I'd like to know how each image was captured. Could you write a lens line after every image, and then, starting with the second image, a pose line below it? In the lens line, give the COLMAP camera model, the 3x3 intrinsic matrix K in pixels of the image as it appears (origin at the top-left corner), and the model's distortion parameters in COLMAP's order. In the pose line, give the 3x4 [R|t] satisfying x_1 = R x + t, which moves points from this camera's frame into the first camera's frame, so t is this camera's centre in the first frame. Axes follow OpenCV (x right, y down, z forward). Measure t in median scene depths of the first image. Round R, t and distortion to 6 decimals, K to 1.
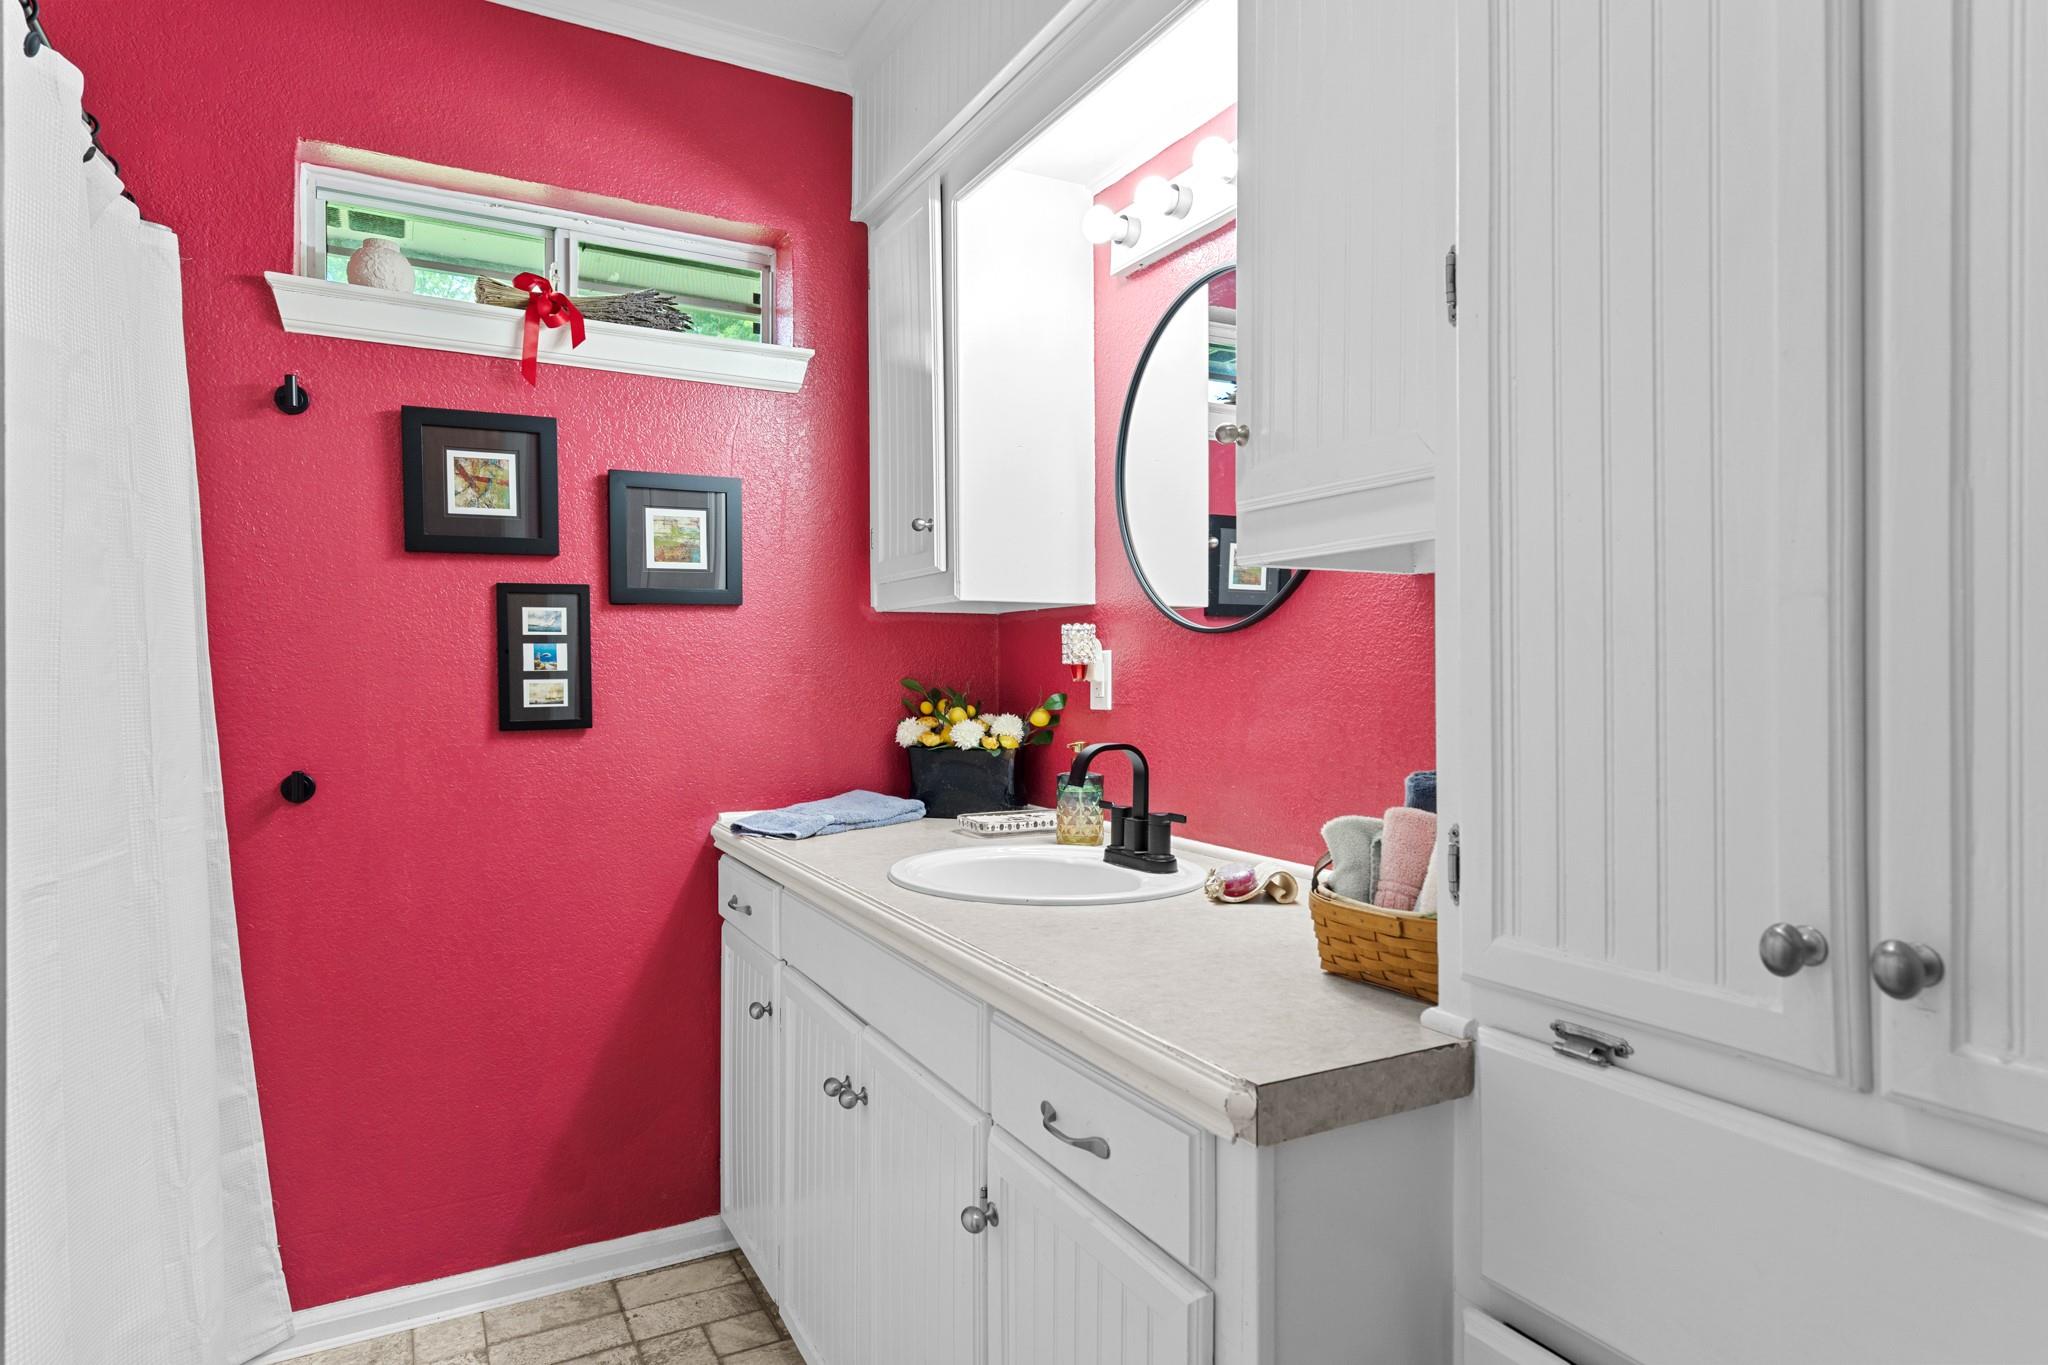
lens RADIAL K [[1157.9, 0, 1026.5], [0, 1157.9, 680.4], [0, 0, 1]] dist [0.004289, 0.002104]
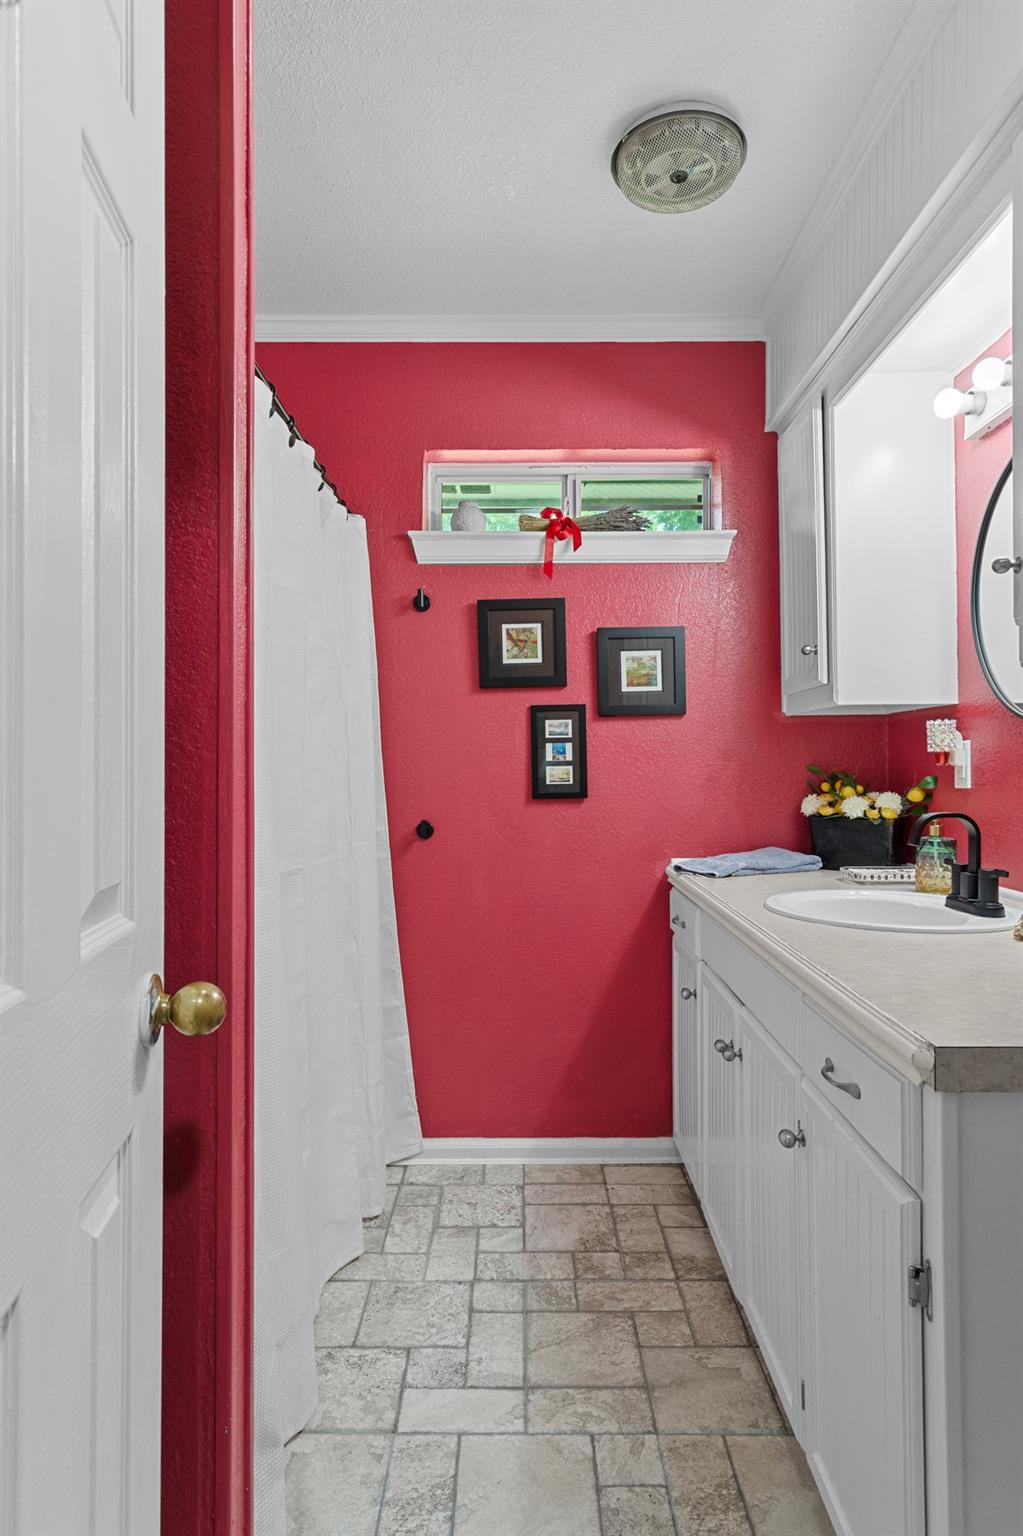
lens RADIAL K [[868.5, 0, 510.1], [0, 868.5, 765.1], [0, 0, 1]] dist [0.004289, 0.002104]
pose [[0.876020, -0.005614, -0.482243, 0.093104], [0.001476, 0.999959, -0.008958, 0.008399], [0.482273, 0.007136, 0.875992, -0.055133]]
